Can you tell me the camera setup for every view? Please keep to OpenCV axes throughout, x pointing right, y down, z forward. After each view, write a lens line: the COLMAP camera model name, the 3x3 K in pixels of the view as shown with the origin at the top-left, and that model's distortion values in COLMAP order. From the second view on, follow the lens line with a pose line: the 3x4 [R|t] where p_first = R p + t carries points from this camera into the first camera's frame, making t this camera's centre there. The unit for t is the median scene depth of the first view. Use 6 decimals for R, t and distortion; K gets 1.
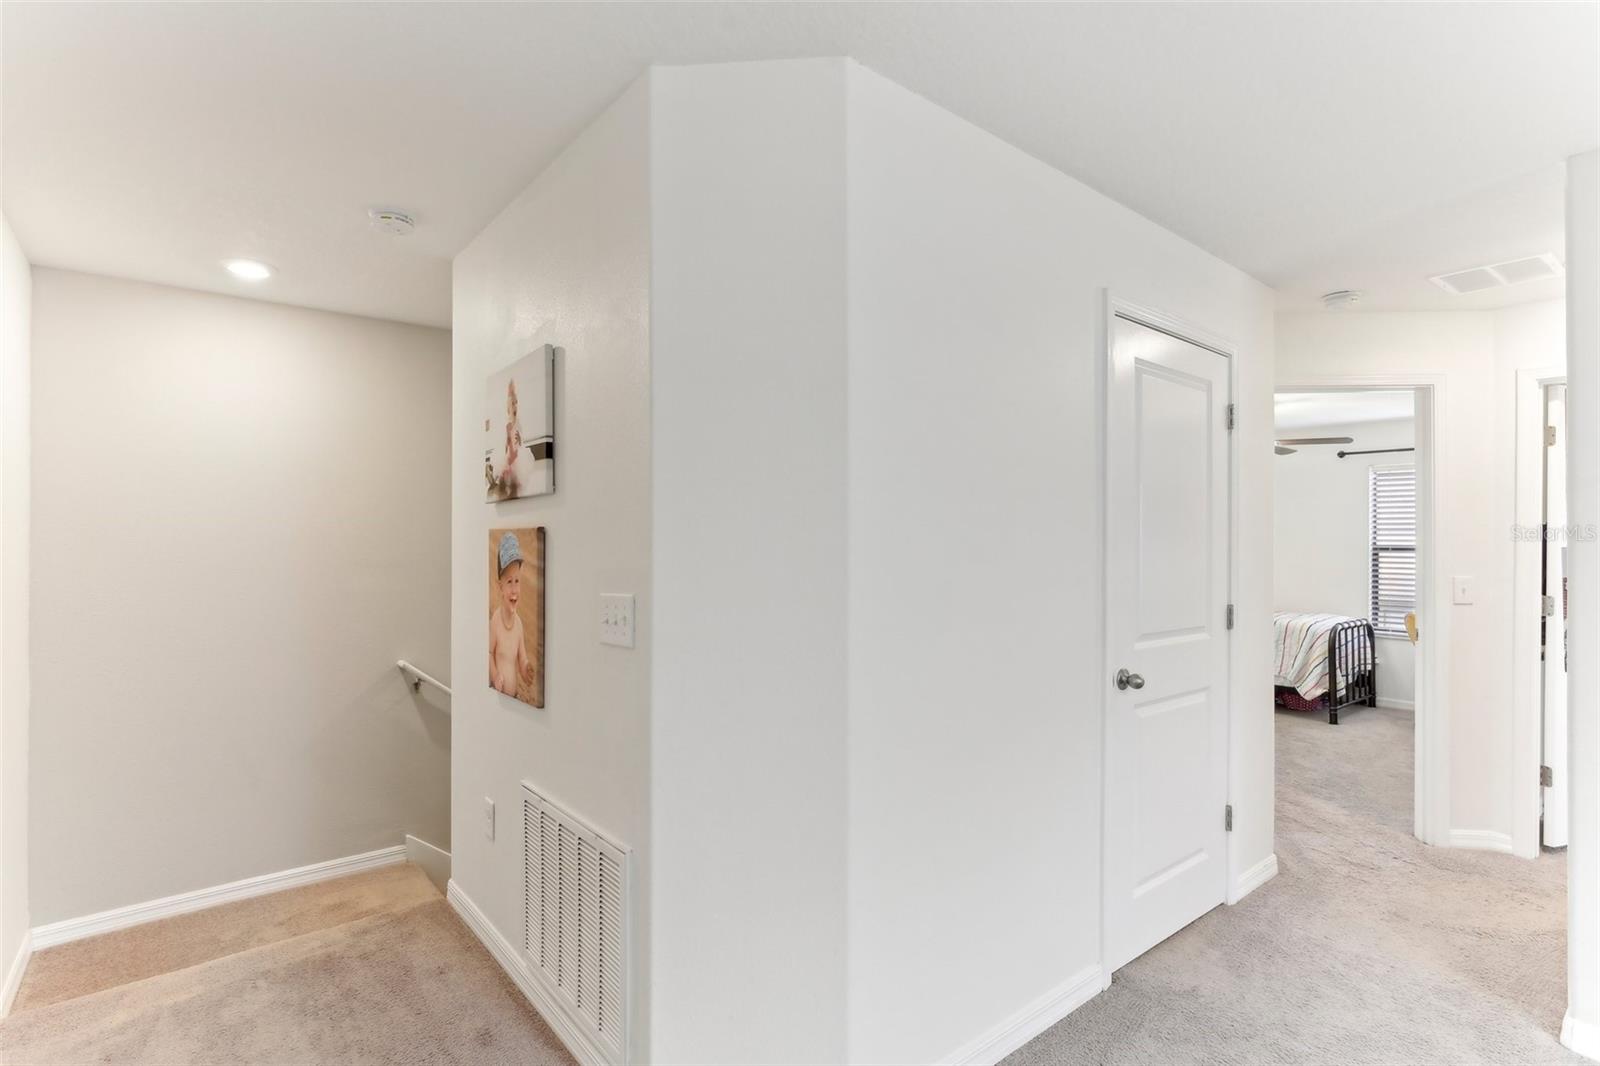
lens RADIAL K [[762.5, 0, 804.4], [0, 762.5, 534.9], [0, 0, 1]] dist [-0.001072, 0.006484]
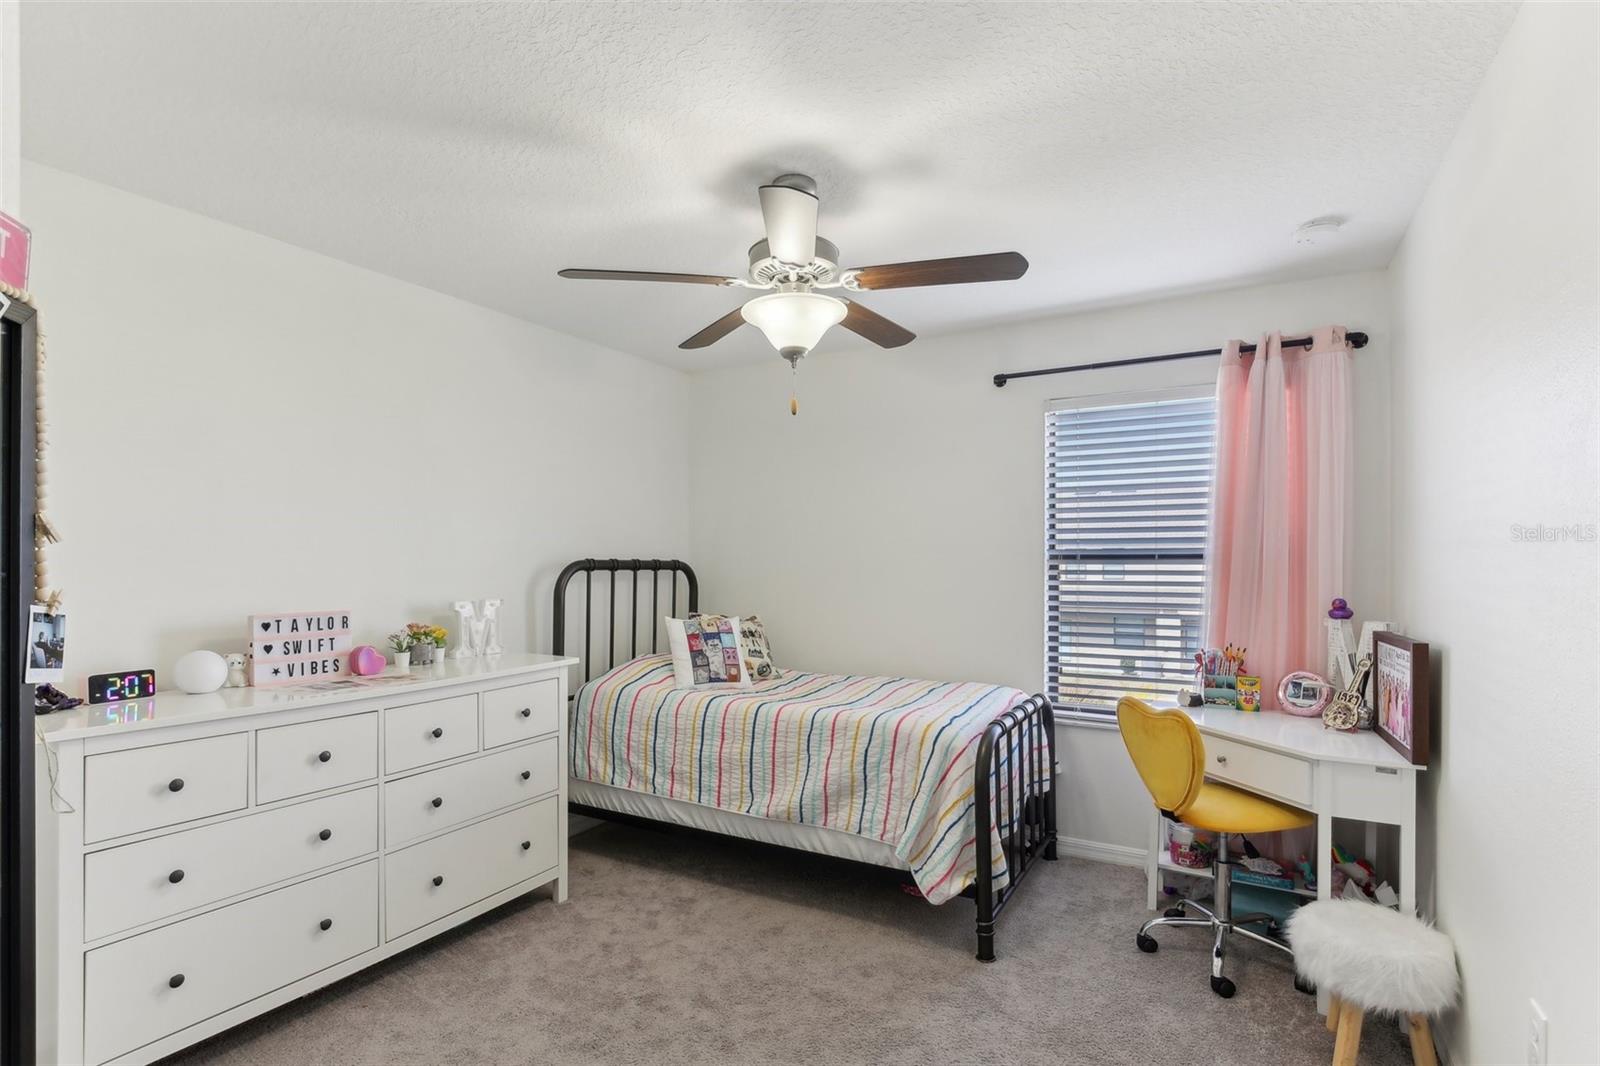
lens RADIAL K [[762.5, 0, 811.9], [0, 762.5, 555.4], [0, 0, 1]] dist [-0.001072, 0.006484]
pose [[0.933898, -0.000783, 0.357538, 0.429223], [0.003223, 0.999975, -0.006227, 0.021475], [-0.357524, 0.006968, 0.933878, 0.605312]]
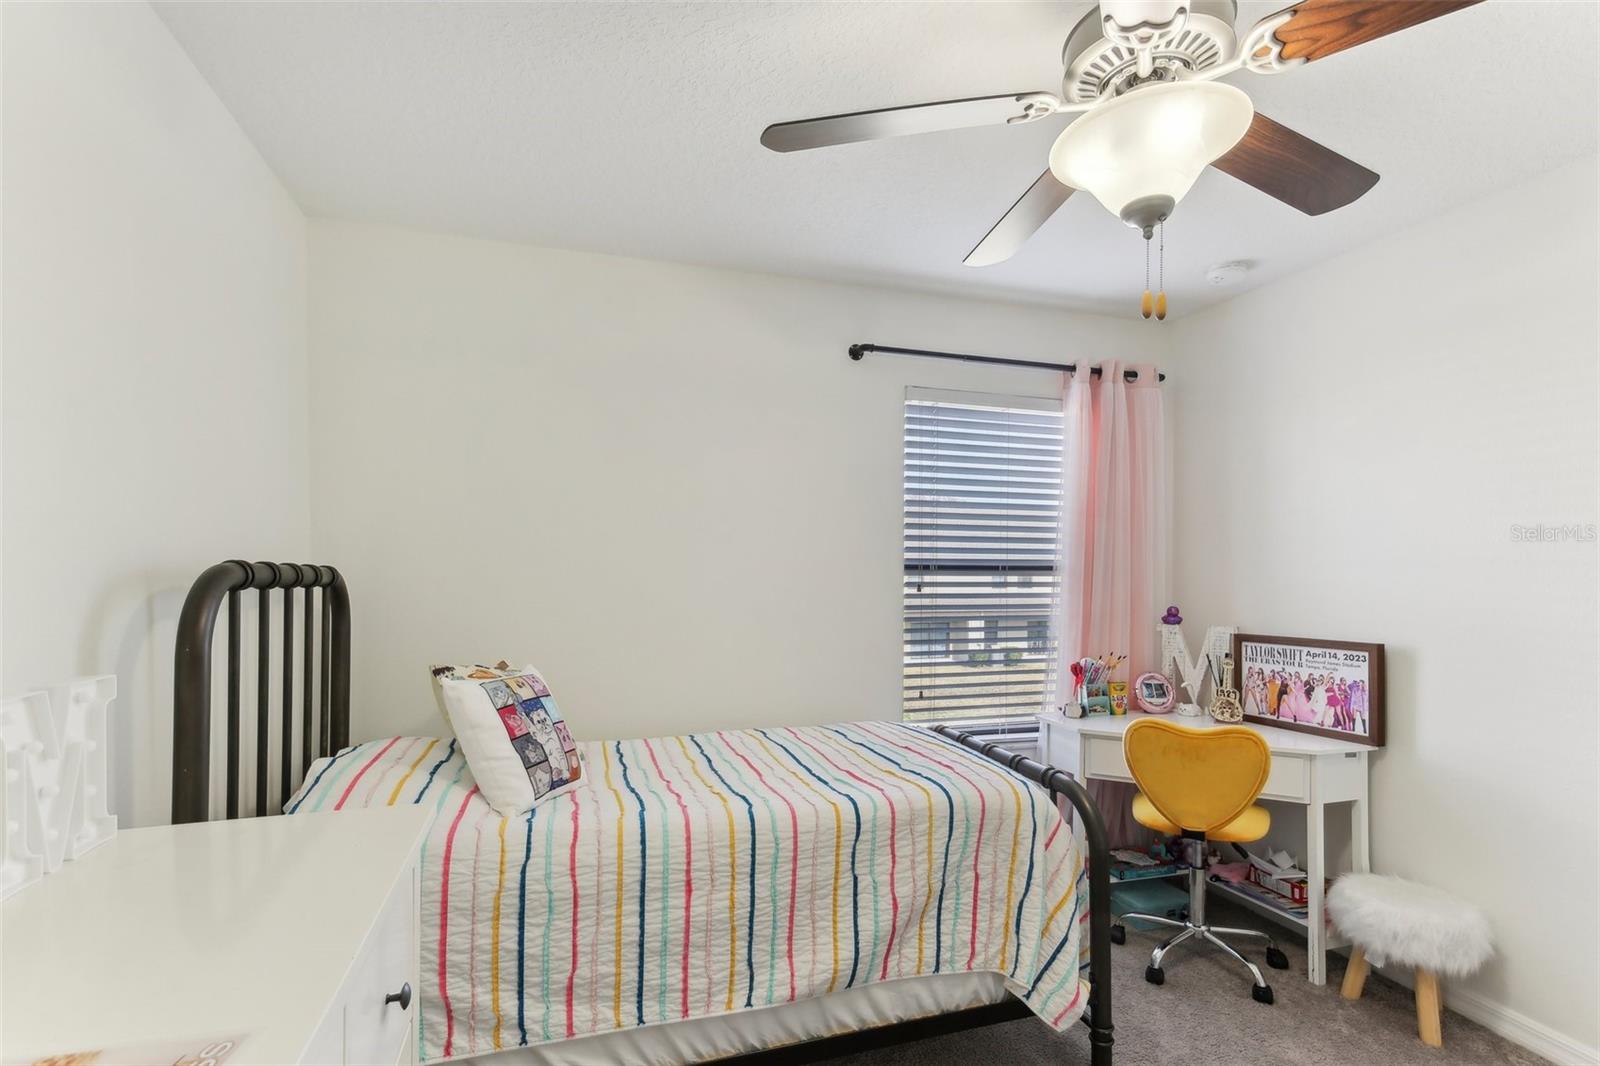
lens RADIAL K [[762.5, 0, 751.9], [0, 762.5, 565.0], [0, 0, 1]] dist [-0.001072, 0.006484]
pose [[0.361215, 0.001720, 0.932481, 0.300573], [-0.011489, 0.999931, 0.002607, 0.018825], [-0.932412, -0.011655, 0.361210, 0.980265]]
